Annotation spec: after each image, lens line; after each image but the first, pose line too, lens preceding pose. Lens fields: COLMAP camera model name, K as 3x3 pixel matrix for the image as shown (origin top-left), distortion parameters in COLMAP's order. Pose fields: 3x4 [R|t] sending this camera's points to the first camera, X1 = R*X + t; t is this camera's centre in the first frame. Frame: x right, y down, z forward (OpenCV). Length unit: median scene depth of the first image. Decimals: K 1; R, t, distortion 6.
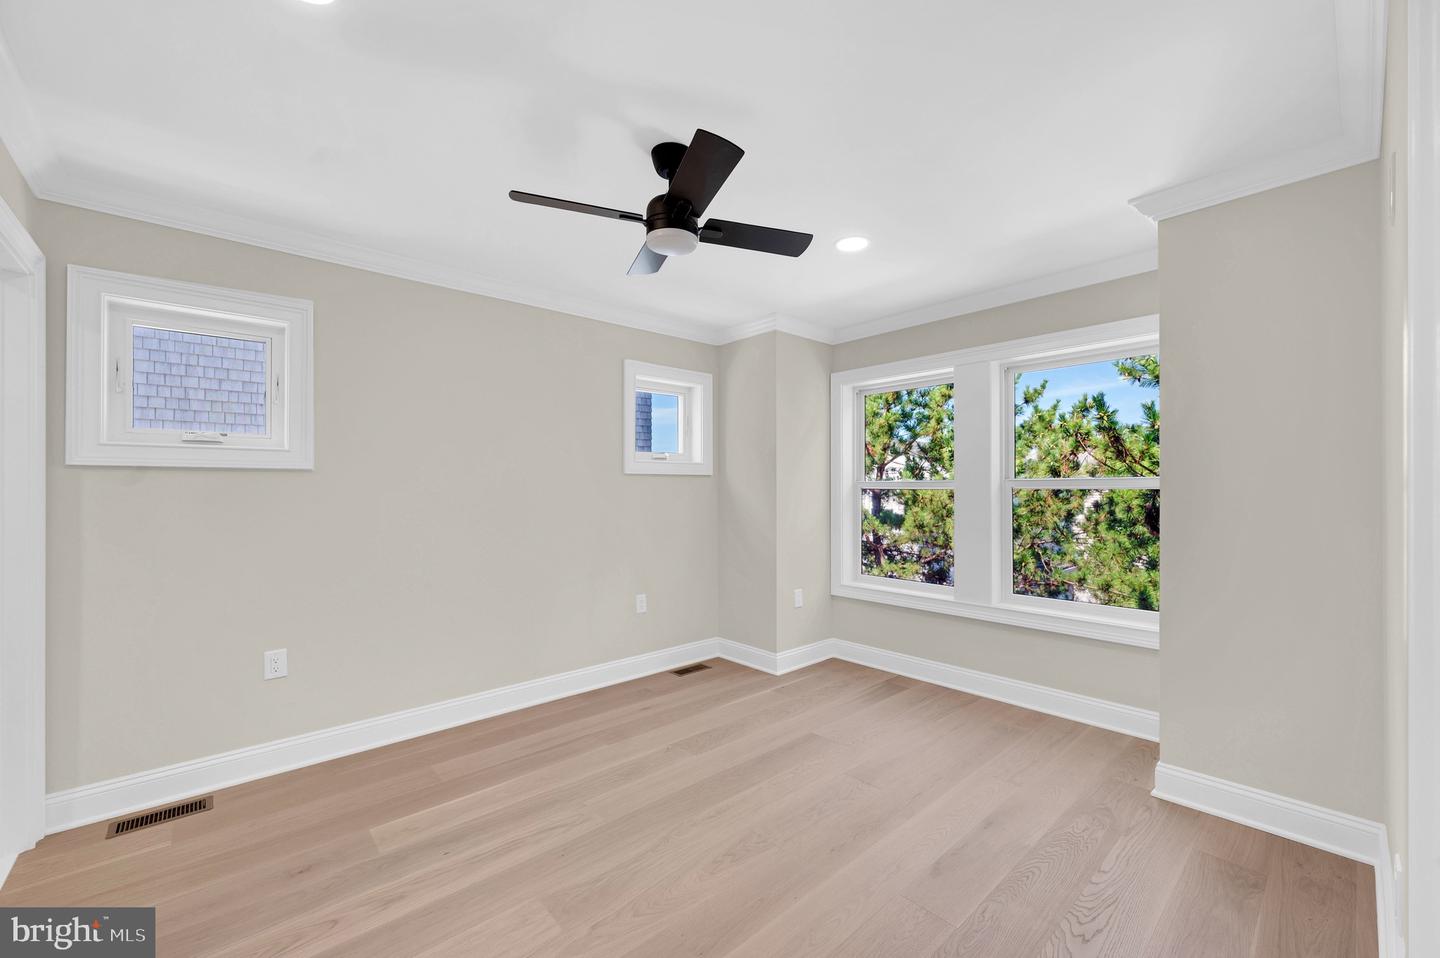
lens RADIAL K [[569.1, 0, 724.1], [0, 569.1, 488.4], [0, 0, 1]] dist [-0.002156, 0.000234]
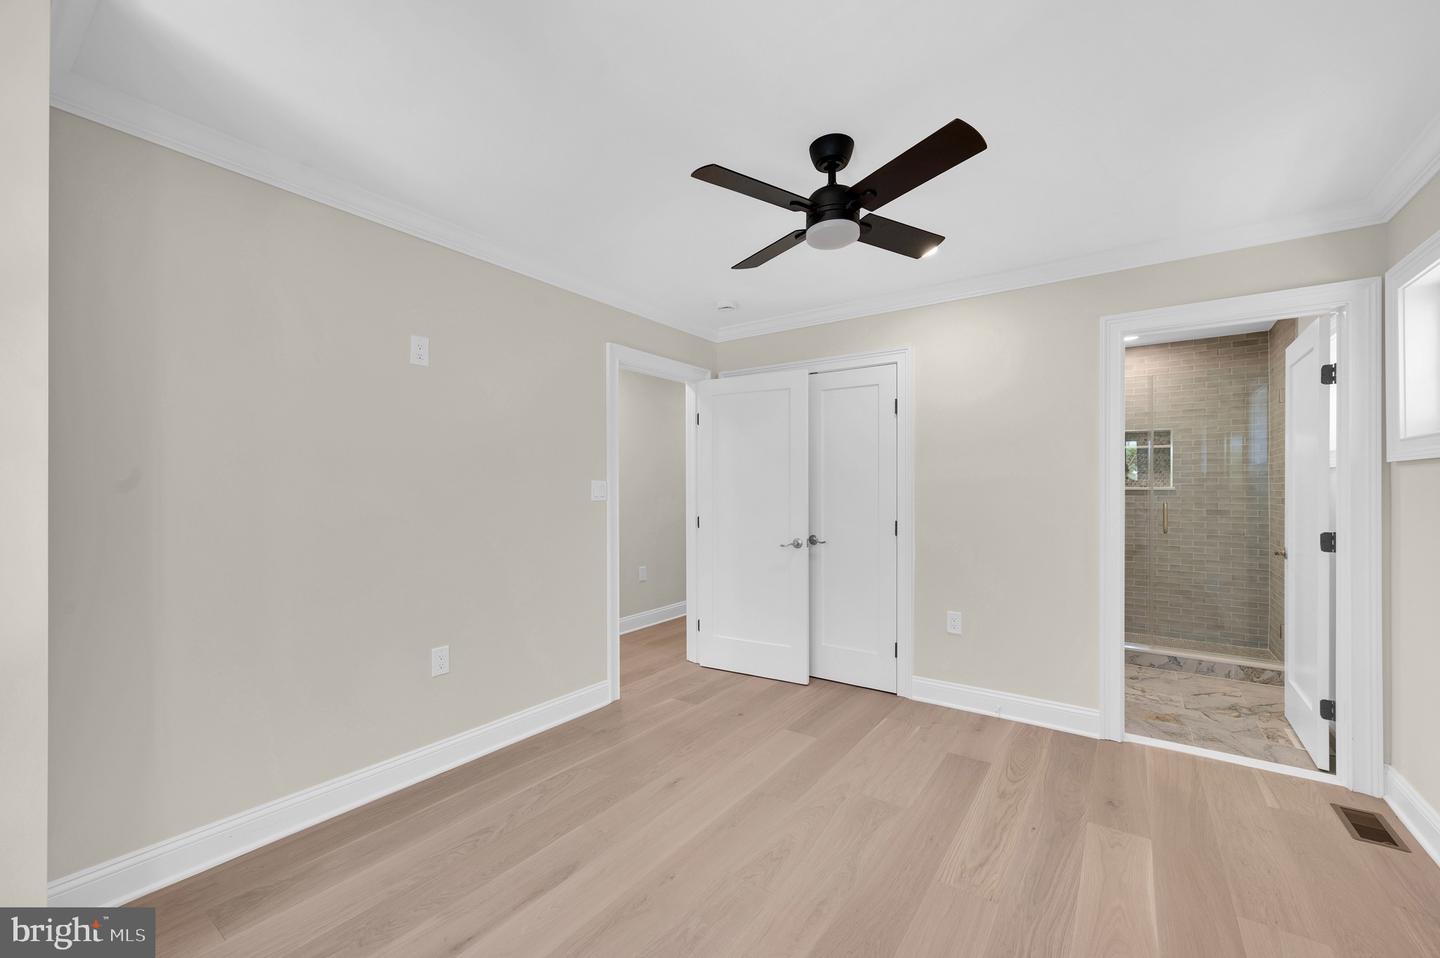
lens RADIAL K [[569.1, 0, 726.7], [0, 569.1, 480.1], [0, 0, 1]] dist [-0.002156, 0.000234]
pose [[-0.971833, 0.001352, -0.235667, 0.326102], [0.004326, 0.999917, -0.012106, 0.001251], [0.235631, -0.012785, -0.971758, 1.946536]]
